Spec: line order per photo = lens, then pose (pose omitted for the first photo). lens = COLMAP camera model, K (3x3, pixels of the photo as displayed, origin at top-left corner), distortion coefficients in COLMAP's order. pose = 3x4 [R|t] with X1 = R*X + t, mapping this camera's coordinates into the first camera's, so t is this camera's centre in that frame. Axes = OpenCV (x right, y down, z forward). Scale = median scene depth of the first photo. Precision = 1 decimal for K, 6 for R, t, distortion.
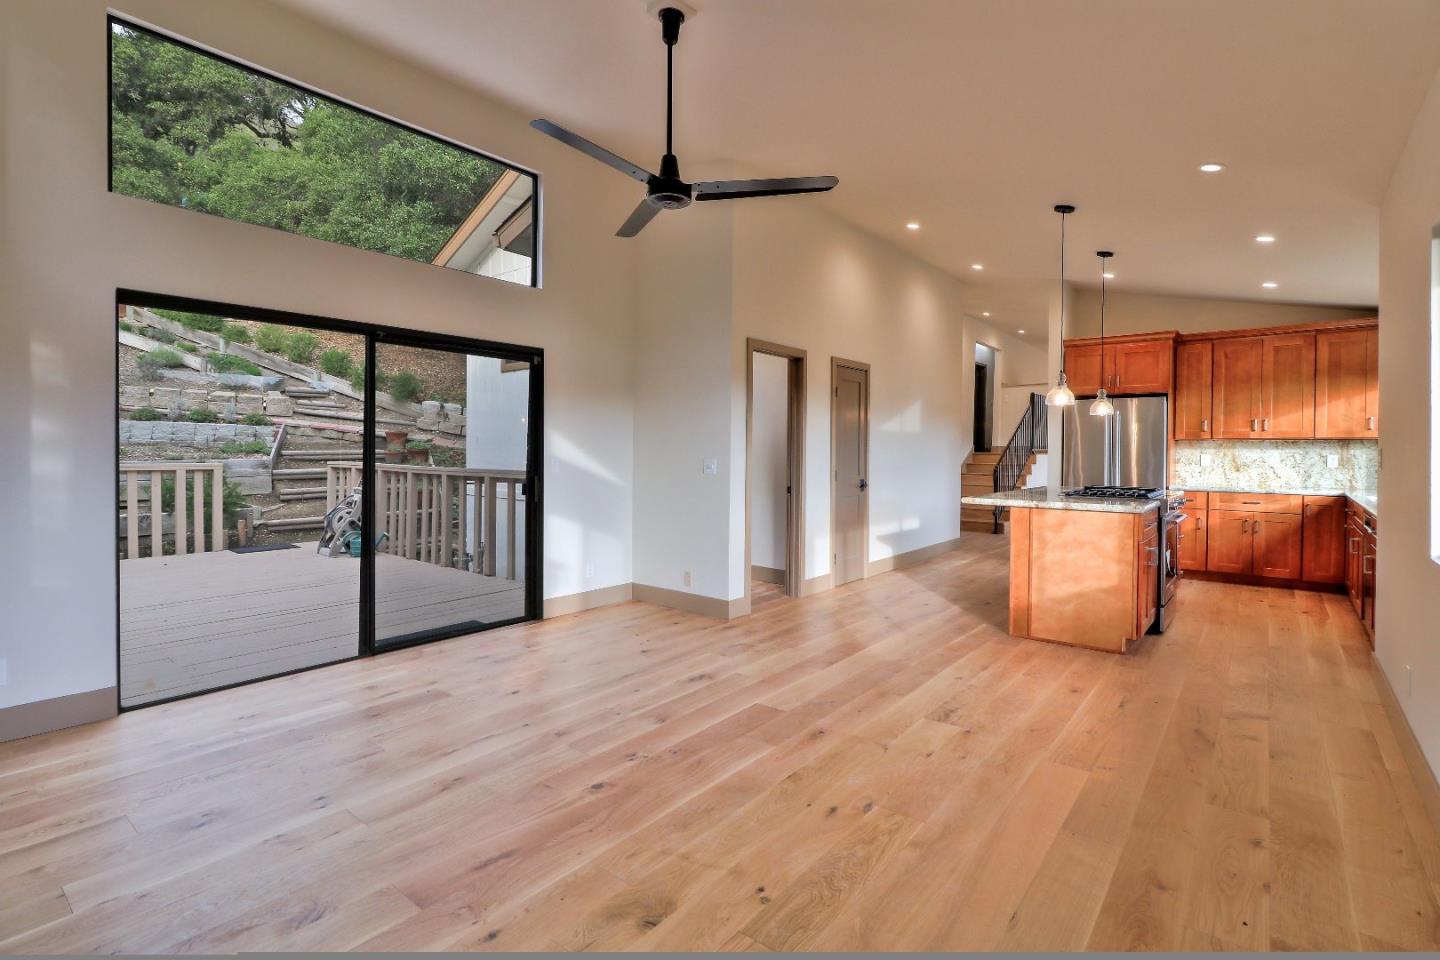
lens RADIAL K [[667.5, 0, 715.4], [0, 667.5, 461.4], [0, 0, 1]] dist [-0.000349, 0.000172]
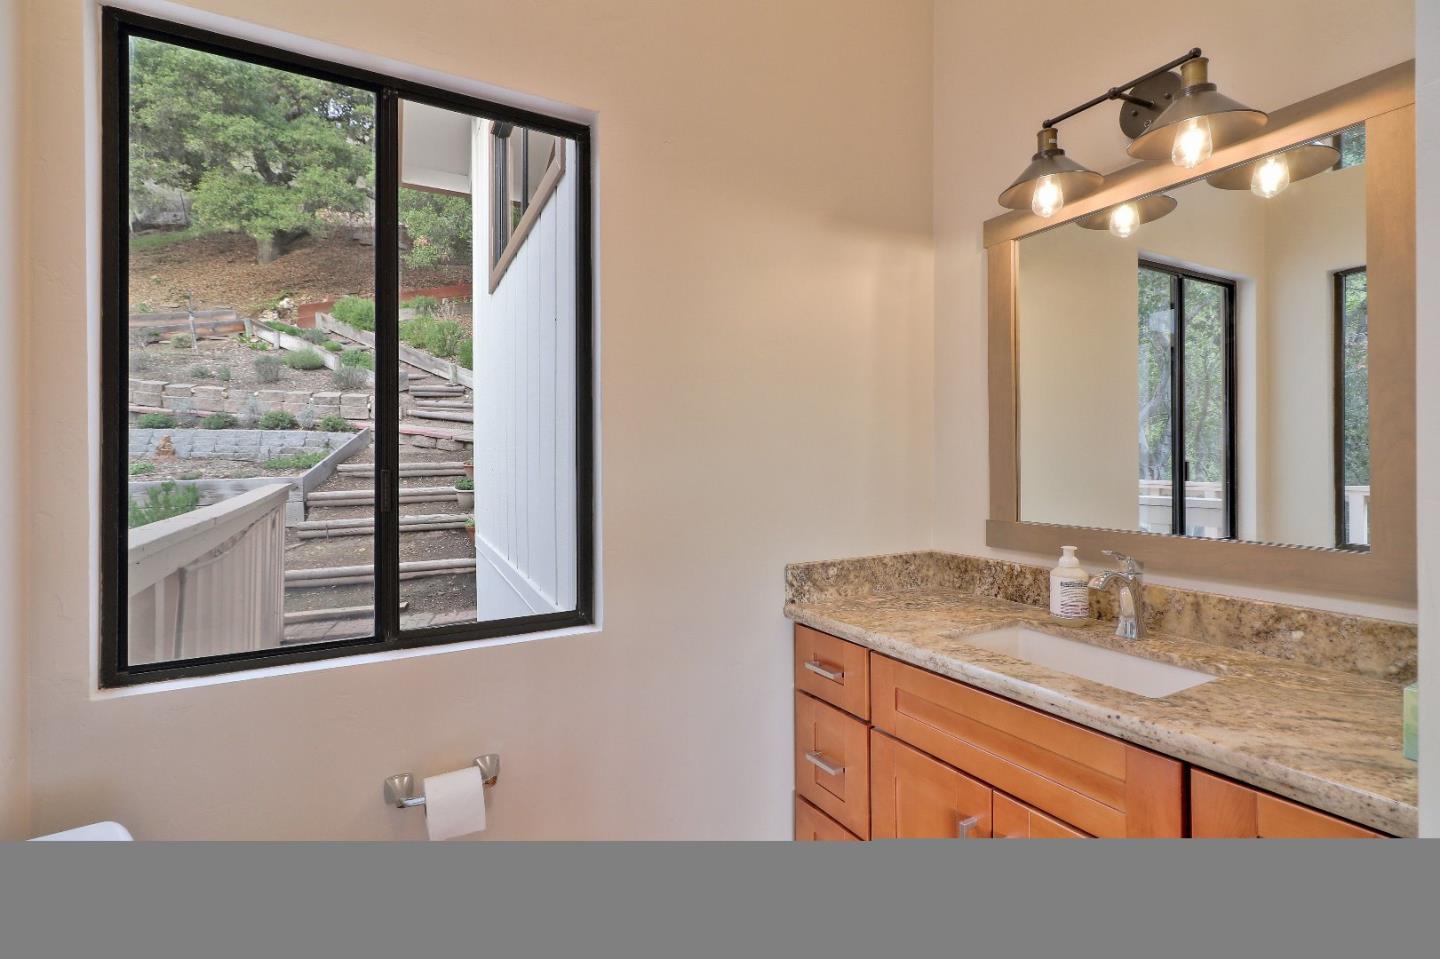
lens RADIAL K [[667.5, 0, 715.4], [0, 667.5, 460.9], [0, 0, 1]] dist [-0.000349, 0.000172]
pose [[0.924100, -0.011444, -0.381978, 0.003889], [0.006345, 0.999873, -0.014605, -0.006324], [0.382097, 0.011072, 0.924056, 0.436135]]
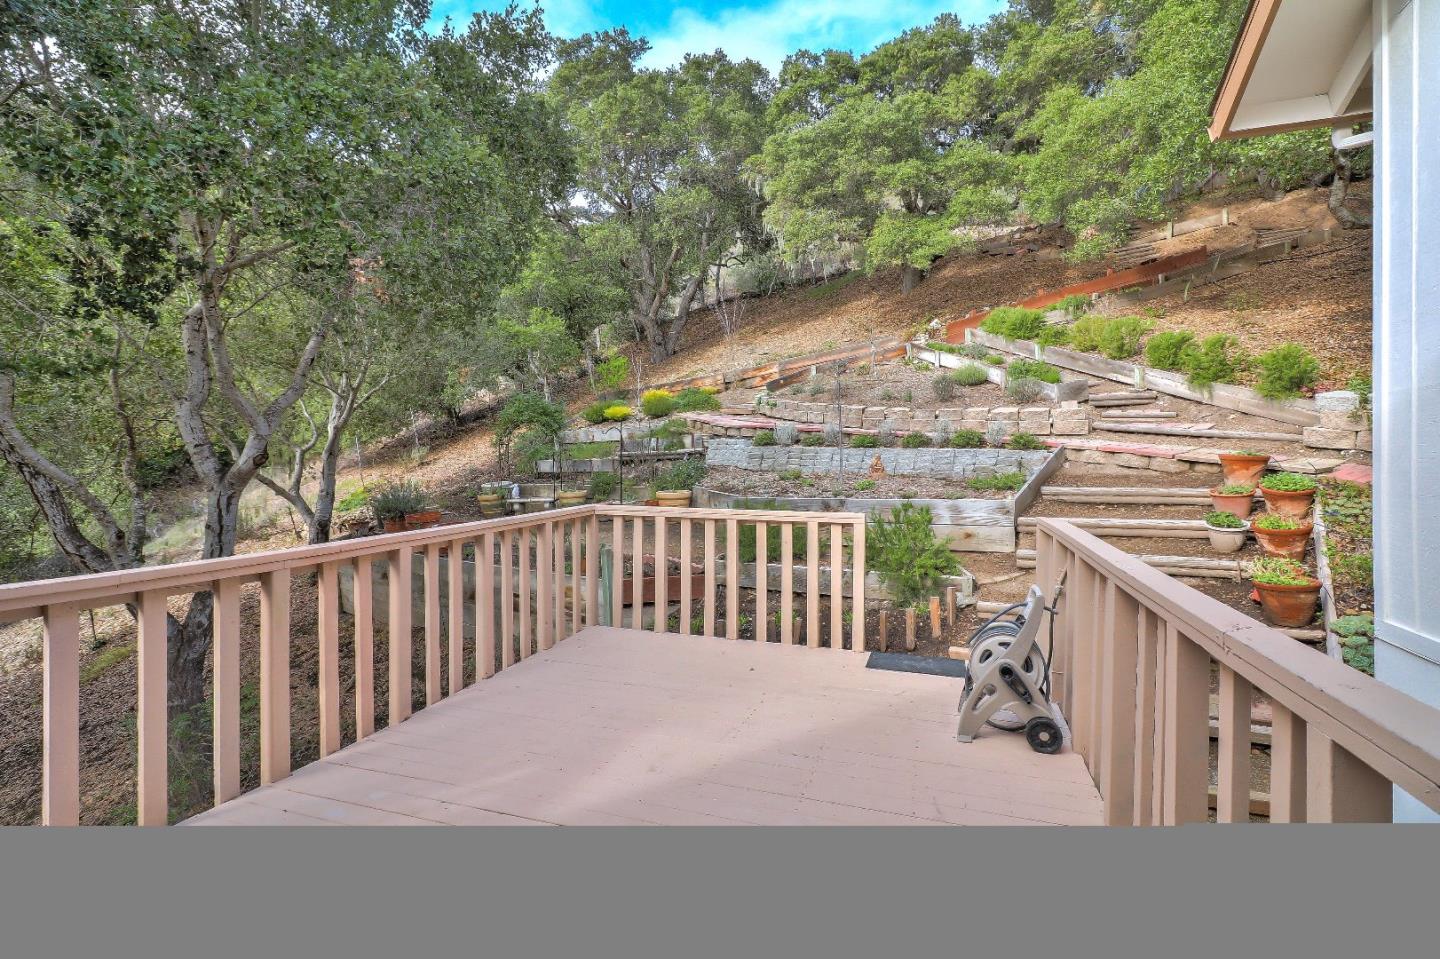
lens RADIAL K [[667.5, 0, 715.4], [0, 667.5, 460.9], [0, 0, 1]] dist [-0.000349, 0.000172]
pose [[0.345341, -0.009587, -0.938428, -0.123018], [-0.018524, 0.999683, -0.017030, -0.022111], [0.938294, 0.023265, 0.345054, 0.415539]]
